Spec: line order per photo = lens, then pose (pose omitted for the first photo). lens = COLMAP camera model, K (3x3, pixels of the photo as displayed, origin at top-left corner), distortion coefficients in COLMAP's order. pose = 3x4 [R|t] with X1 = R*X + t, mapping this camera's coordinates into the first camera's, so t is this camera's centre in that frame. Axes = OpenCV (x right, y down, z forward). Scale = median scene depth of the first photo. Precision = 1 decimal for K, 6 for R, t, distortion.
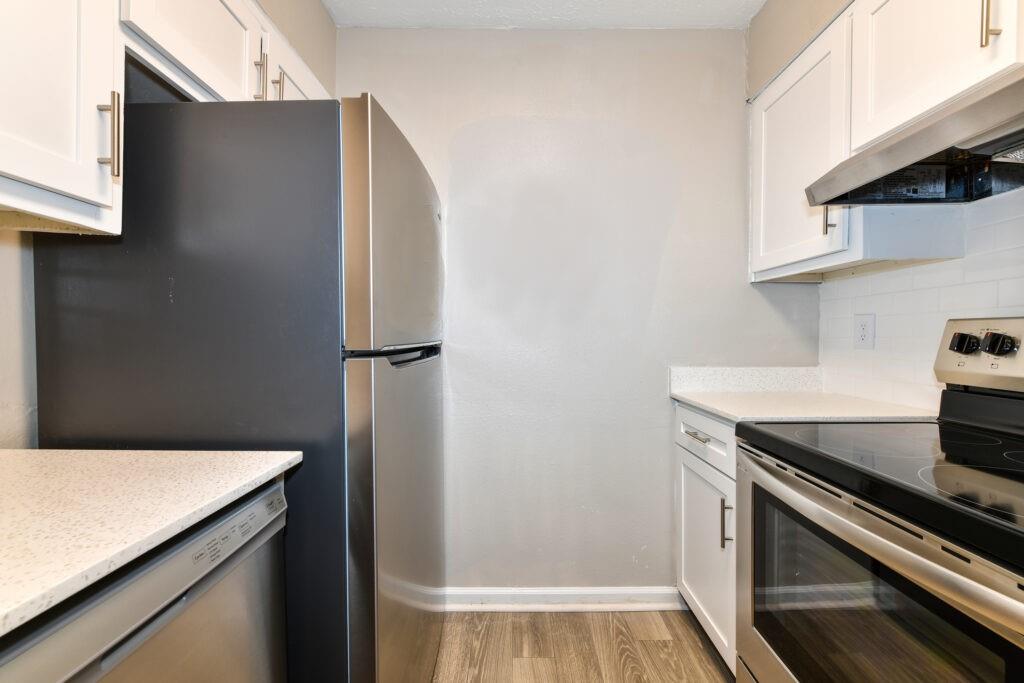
lens RADIAL K [[400.2, 0, 514.4], [0, 400.2, 338.7], [0, 0, 1]] dist [0.001290, -0.000068]
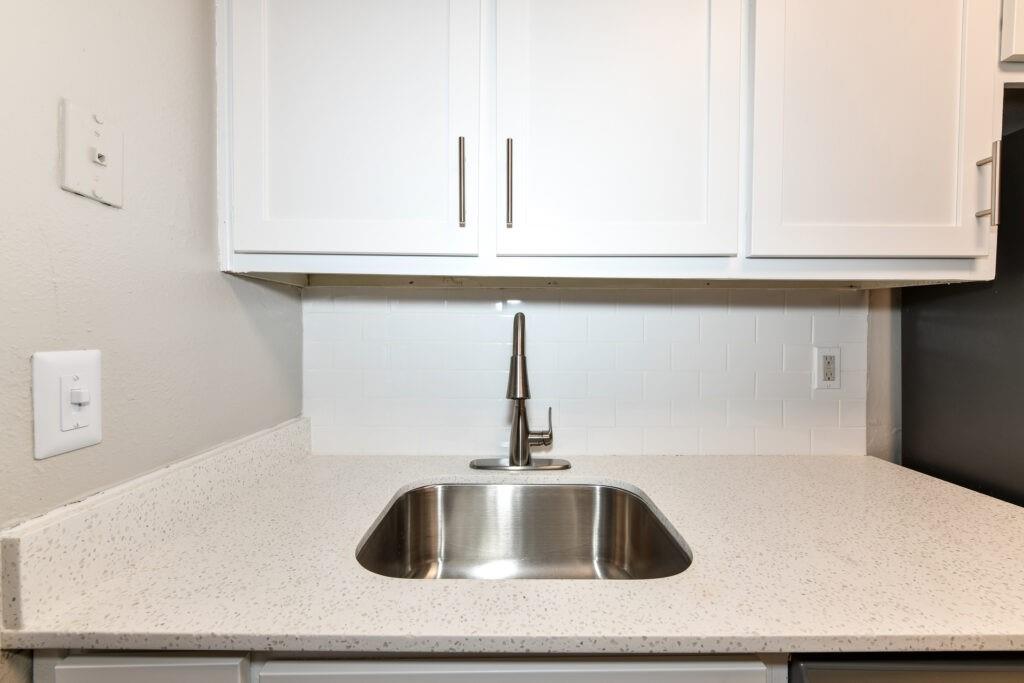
lens RADIAL K [[400.2, 0, 514.4], [0, 400.2, 338.7], [0, 0, 1]] dist [0.001290, -0.000068]
pose [[0.010283, 0.010443, -0.999893, -0.010728], [-0.003561, 0.999940, 0.010406, -0.132486], [0.999941, 0.003454, 0.010319, -0.203707]]
